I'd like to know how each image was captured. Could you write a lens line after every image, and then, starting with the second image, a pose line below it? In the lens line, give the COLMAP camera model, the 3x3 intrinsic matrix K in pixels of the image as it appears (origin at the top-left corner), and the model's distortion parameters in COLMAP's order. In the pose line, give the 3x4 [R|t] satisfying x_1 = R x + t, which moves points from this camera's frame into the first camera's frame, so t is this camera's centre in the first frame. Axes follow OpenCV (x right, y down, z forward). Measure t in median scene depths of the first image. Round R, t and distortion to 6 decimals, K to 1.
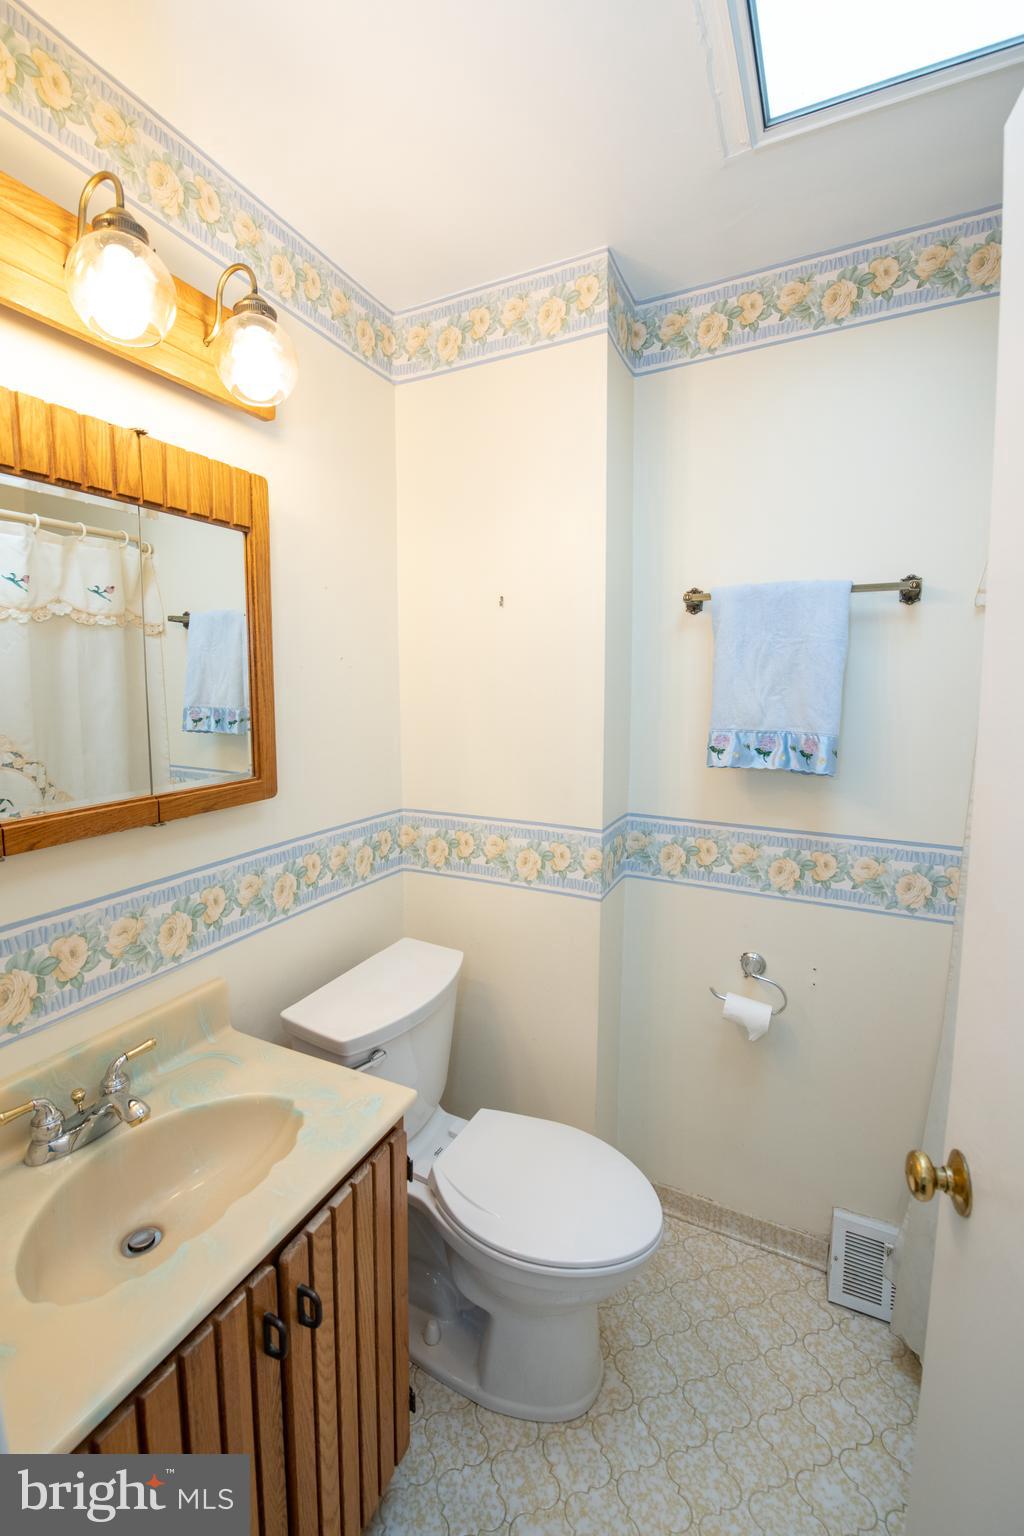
lens RADIAL K [[675.6, 0, 507.2], [0, 675.6, 761.6], [0, 0, 1]] dist [-0.014364, -0.002982]
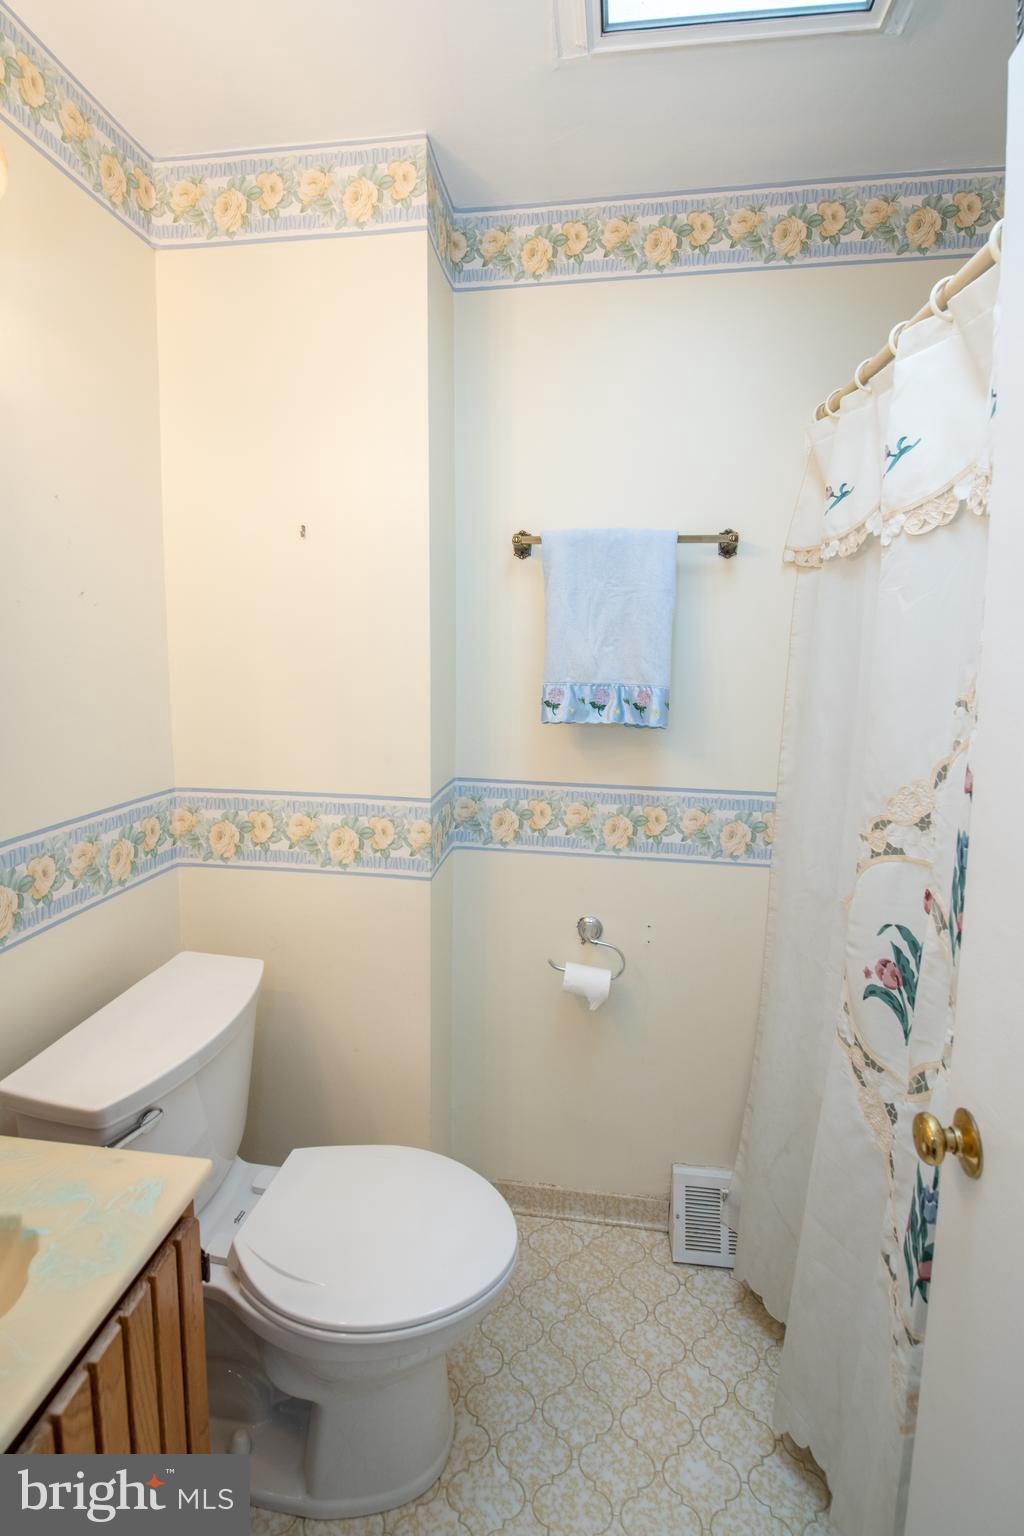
lens RADIAL K [[675.6, 0, 529.8], [0, 675.6, 713.2], [0, 0, 1]] dist [-0.014364, -0.002982]
pose [[0.940196, -0.024146, 0.339776, -0.034883], [0.029837, 0.999488, -0.011532, 0.004292], [-0.339324, 0.020980, 0.940436, 0.135820]]
